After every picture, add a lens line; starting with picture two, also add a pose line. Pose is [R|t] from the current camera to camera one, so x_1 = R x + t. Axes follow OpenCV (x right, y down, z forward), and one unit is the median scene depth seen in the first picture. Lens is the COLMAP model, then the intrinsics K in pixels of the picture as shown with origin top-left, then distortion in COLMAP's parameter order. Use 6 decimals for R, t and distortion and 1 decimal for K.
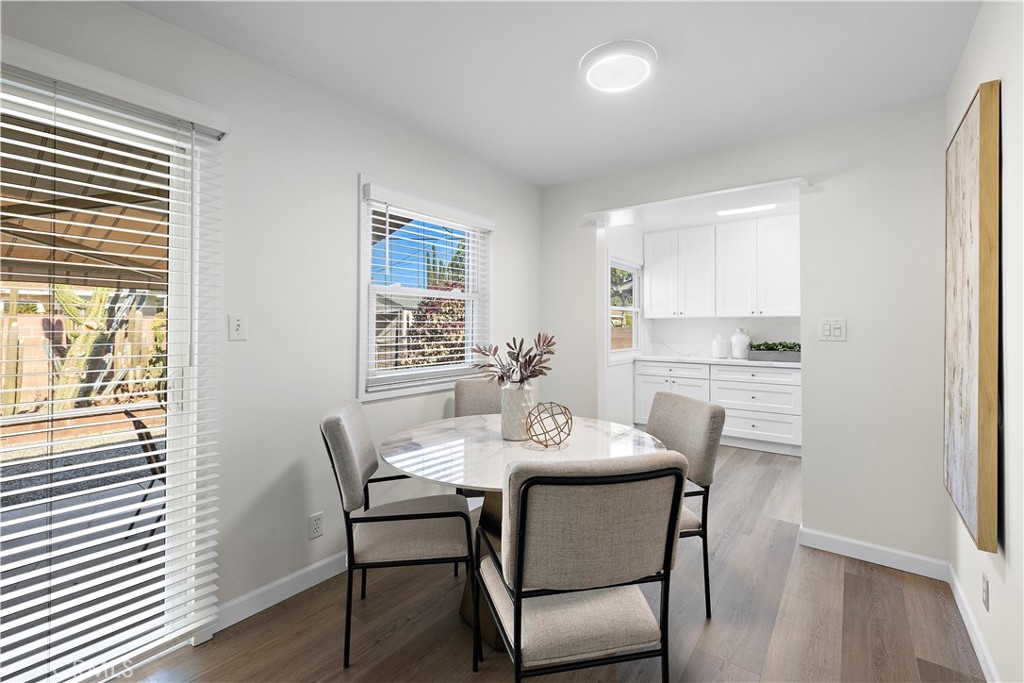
lens RADIAL K [[438.6, 0, 517.5], [0, 438.6, 321.9], [0, 0, 1]] dist [-0.000308, -0.000048]
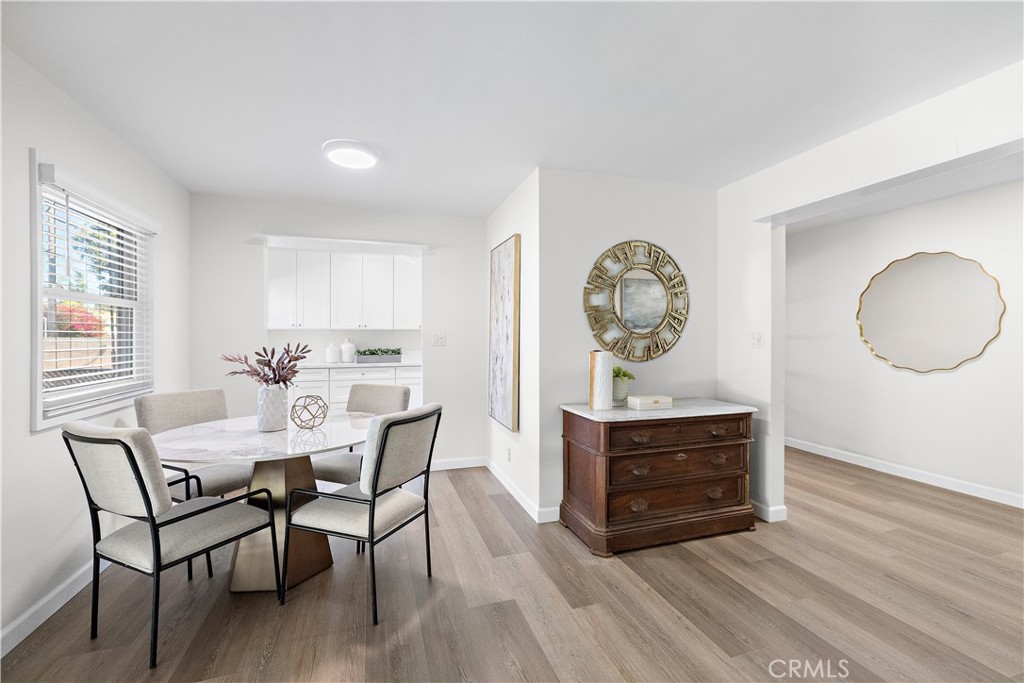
lens RADIAL K [[430.8, 0, 512.0], [0, 430.8, 341.5], [0, 0, 1]] dist [0.001245, 0.000167]
pose [[0.566681, -0.010517, 0.823870, -0.578685], [-0.008260, 0.999796, 0.018445, -0.006206], [-0.823896, -0.017258, 0.566478, -0.202287]]
